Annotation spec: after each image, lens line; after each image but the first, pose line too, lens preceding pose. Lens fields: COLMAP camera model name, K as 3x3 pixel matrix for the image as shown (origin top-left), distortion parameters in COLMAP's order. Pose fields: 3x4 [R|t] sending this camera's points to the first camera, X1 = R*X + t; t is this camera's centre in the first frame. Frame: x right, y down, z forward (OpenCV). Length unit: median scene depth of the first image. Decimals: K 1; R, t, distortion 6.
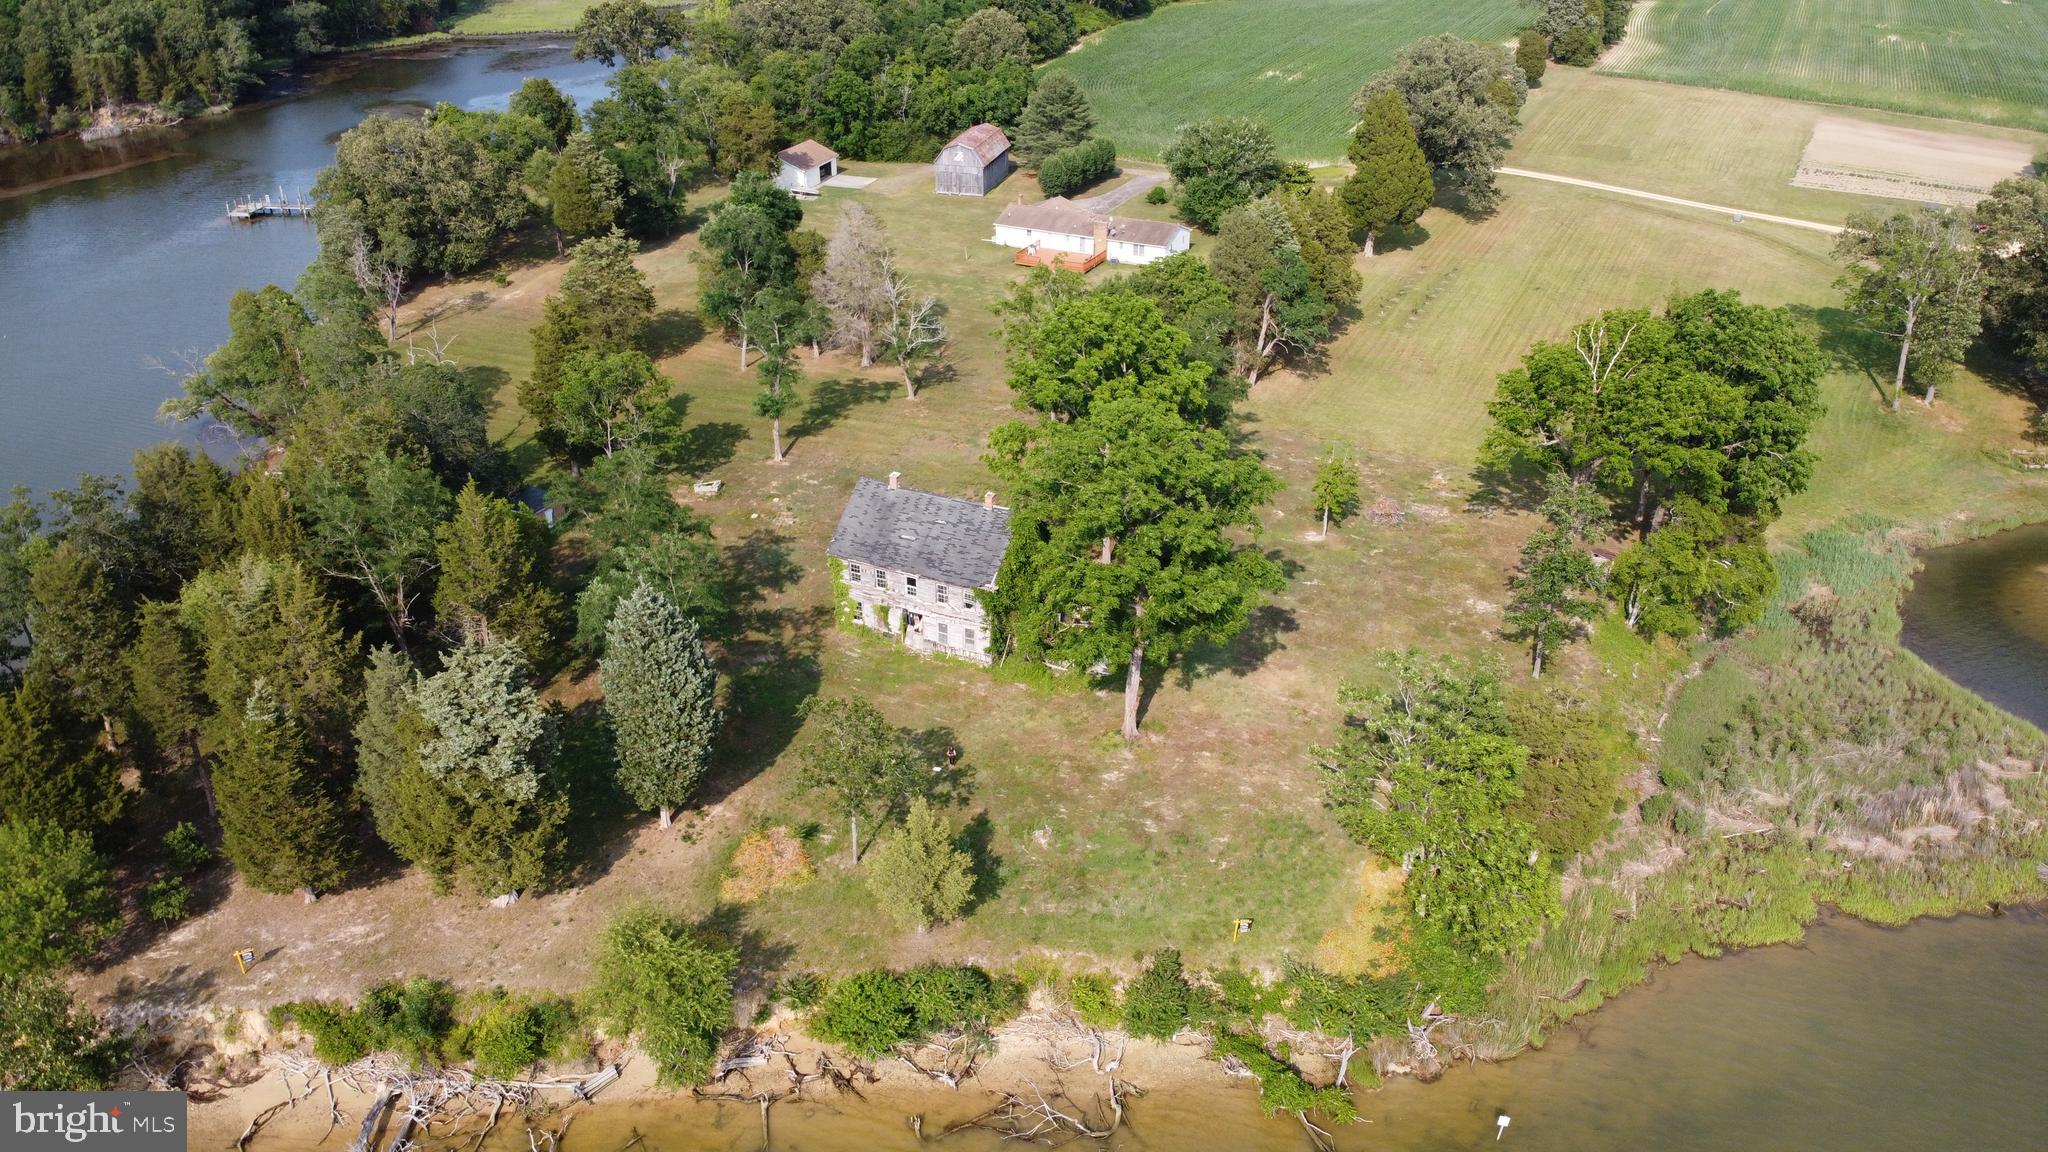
lens RADIAL K [[1510.8, 0, 1027.1], [0, 1510.8, 573.3], [0, 0, 1]] dist [0.100920, -0.216381]
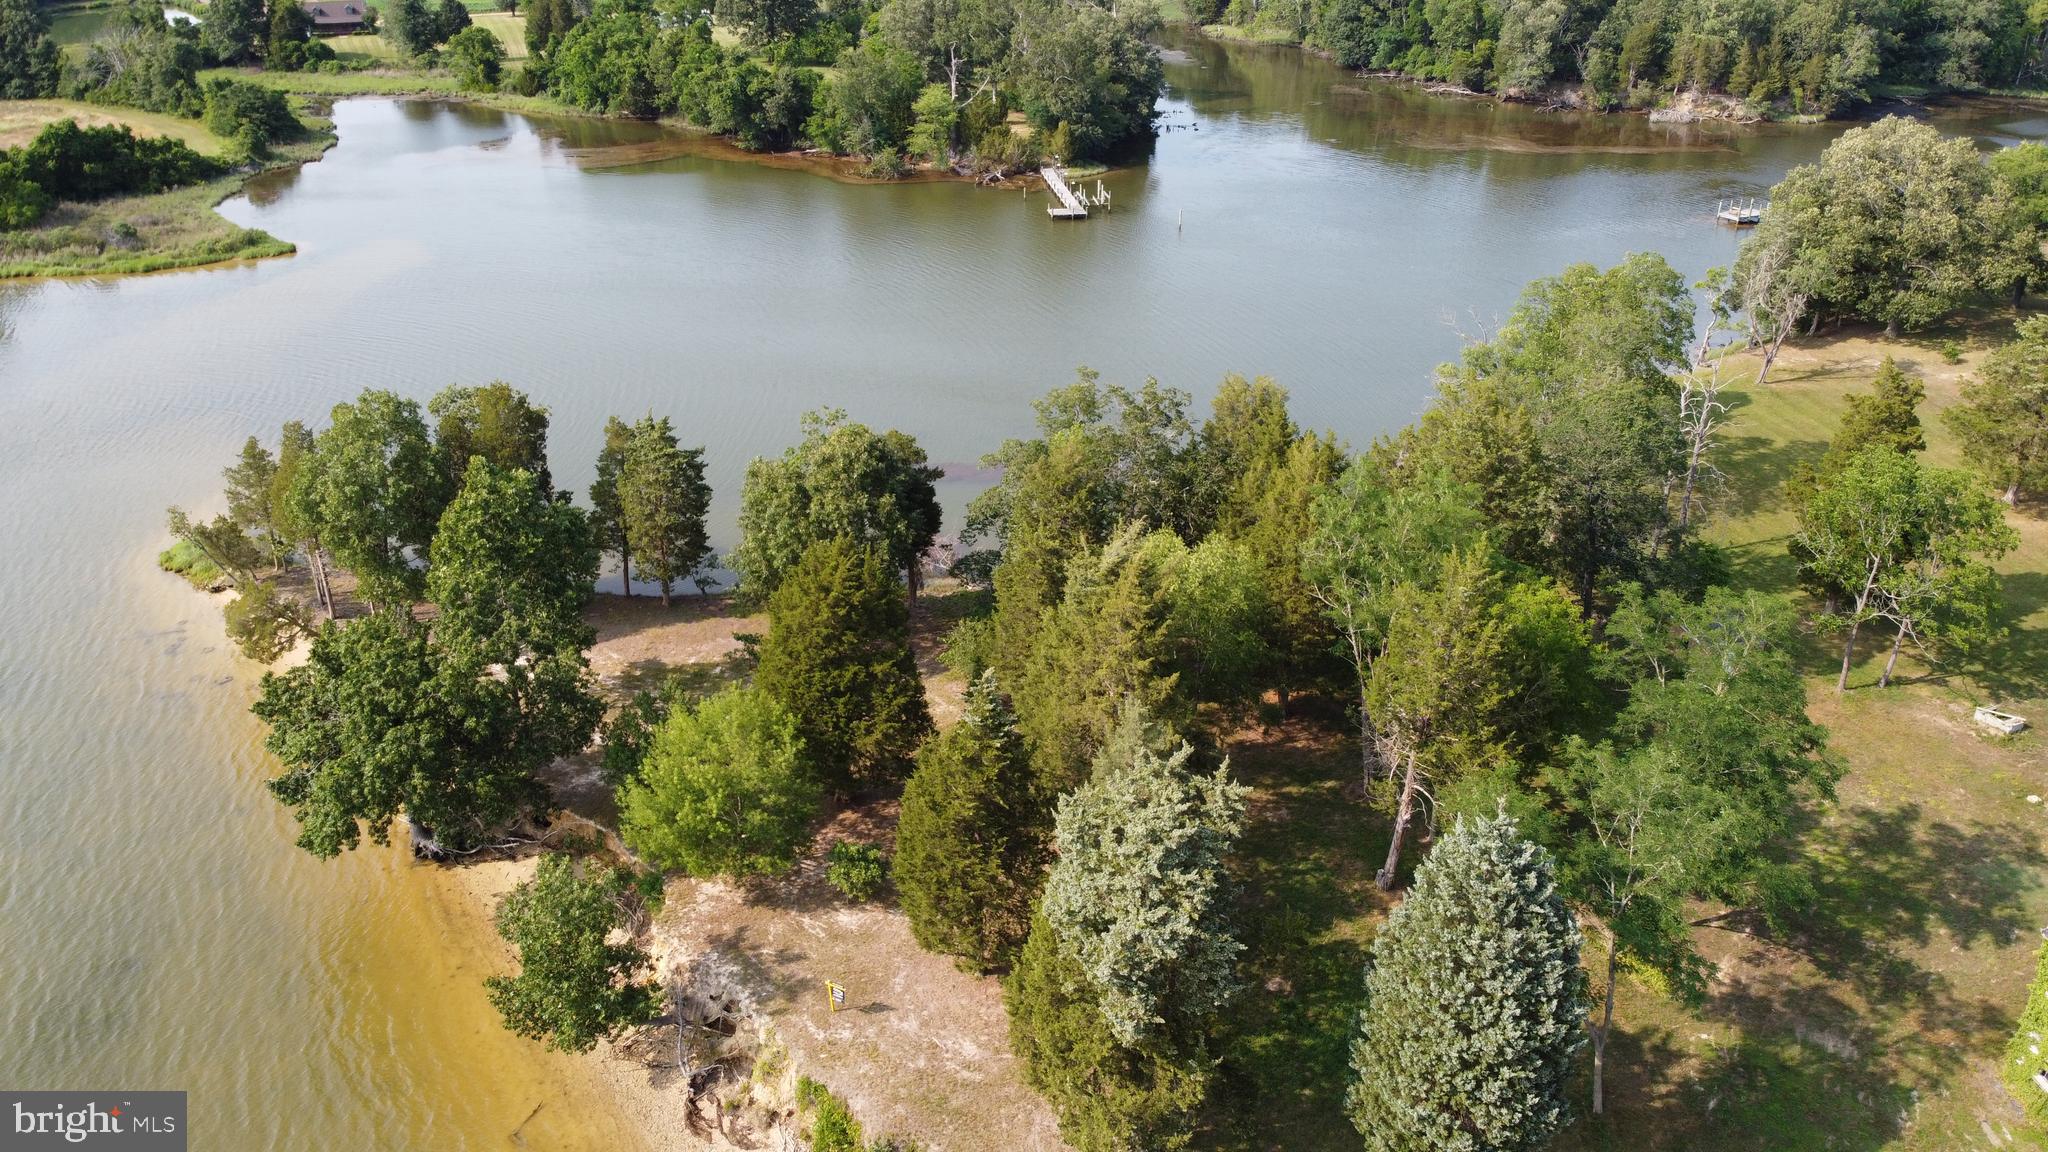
lens RADIAL K [[1519.7, 0, 1024.0], [0, 1519.7, 576.0], [0, 0, 1]] dist [0.094506, -0.219013]
pose [[0.530594, 0.367282, -0.763920, 0.019180], [-0.394576, 0.904667, 0.160892, -0.049698], [0.750186, 0.216057, 0.624932, 0.301359]]
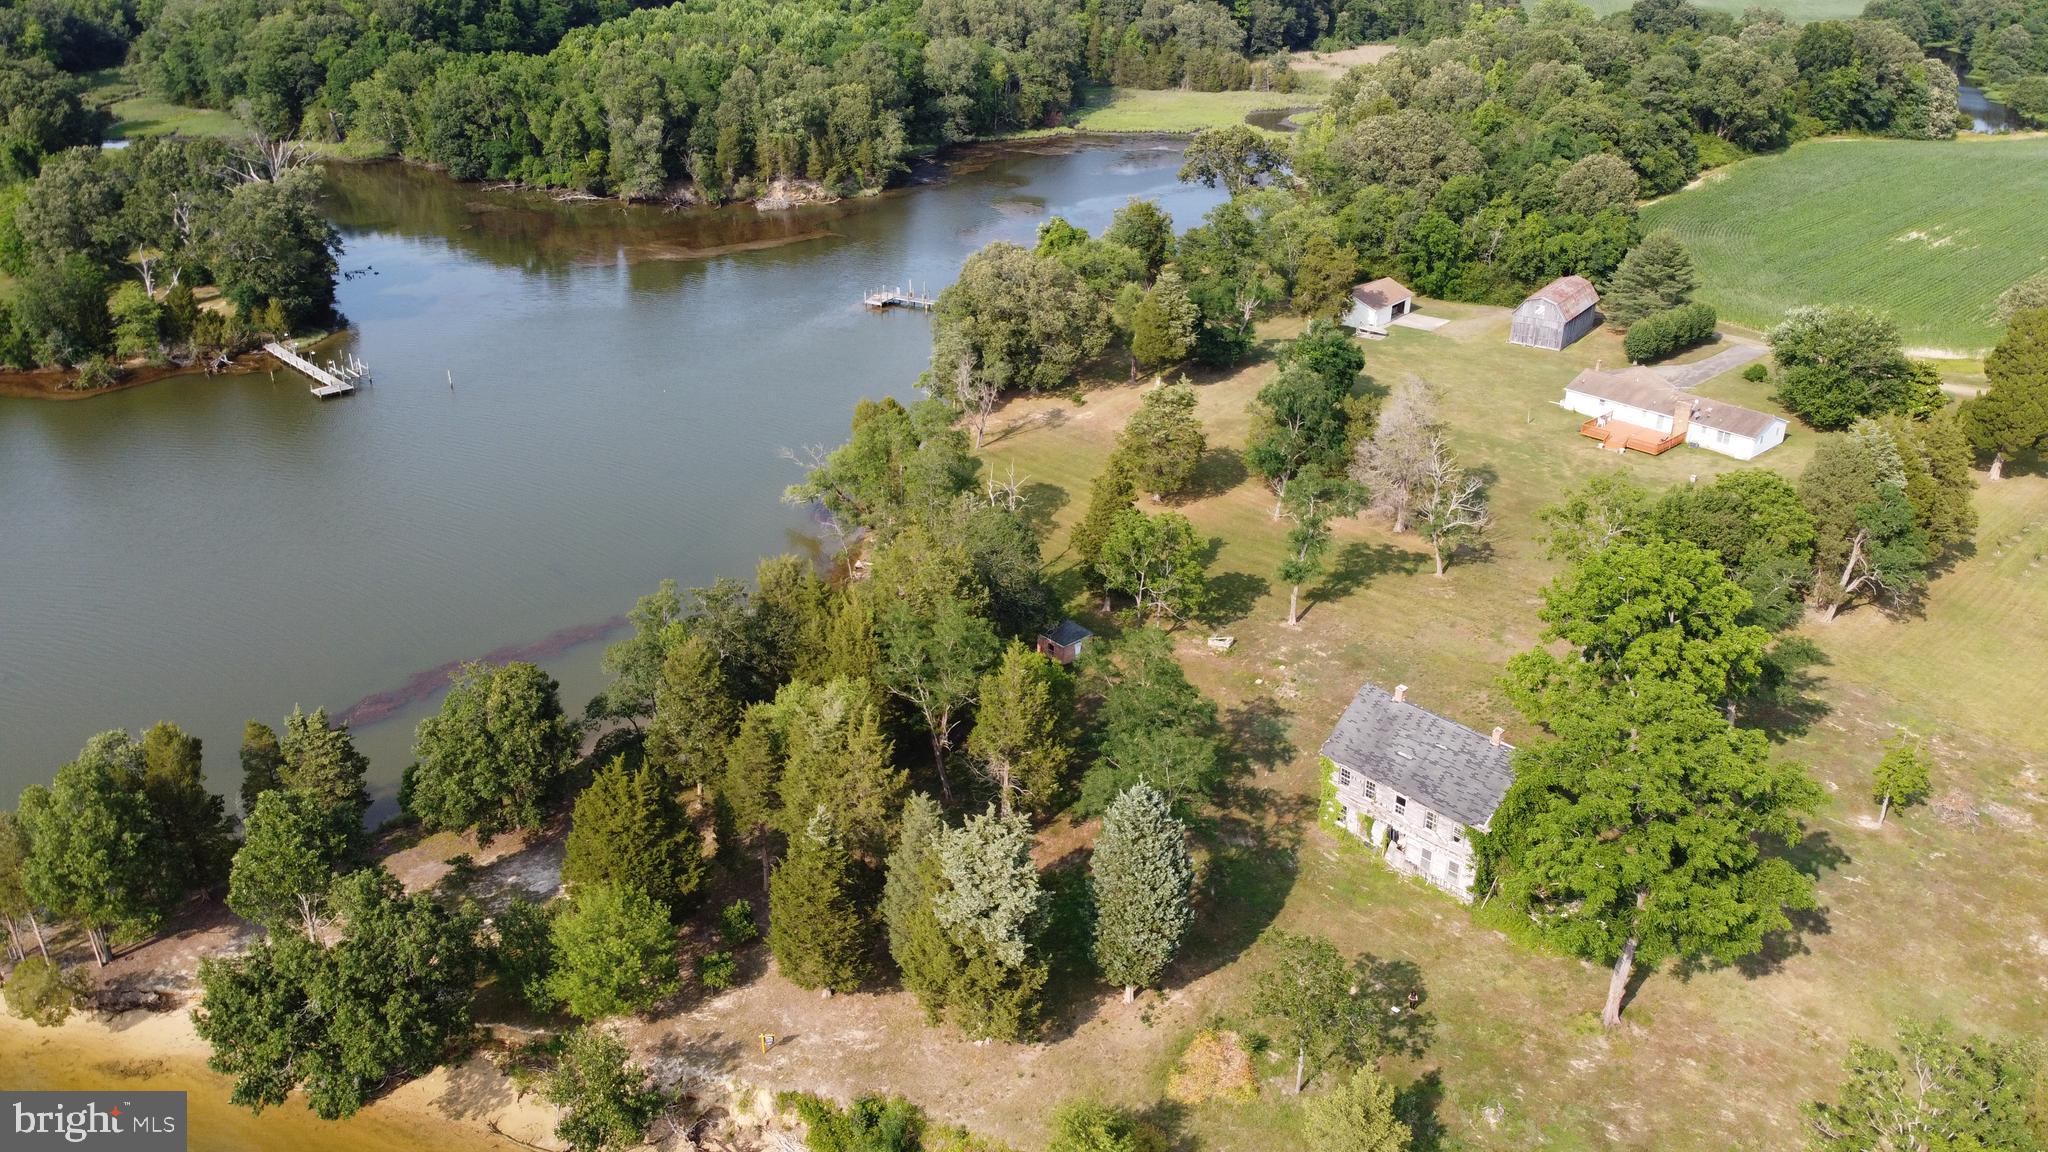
lens RADIAL K [[1493.1, 0, 1030.1], [0, 1493.1, 574.9], [0, 0, 1]] dist [0.264441, -0.601045]
pose [[0.930471, 0.156442, -0.331284, 0.003381], [-0.168366, 0.985697, -0.007413, -0.067694], [0.325386, 0.062675, 0.943502, -0.032643]]
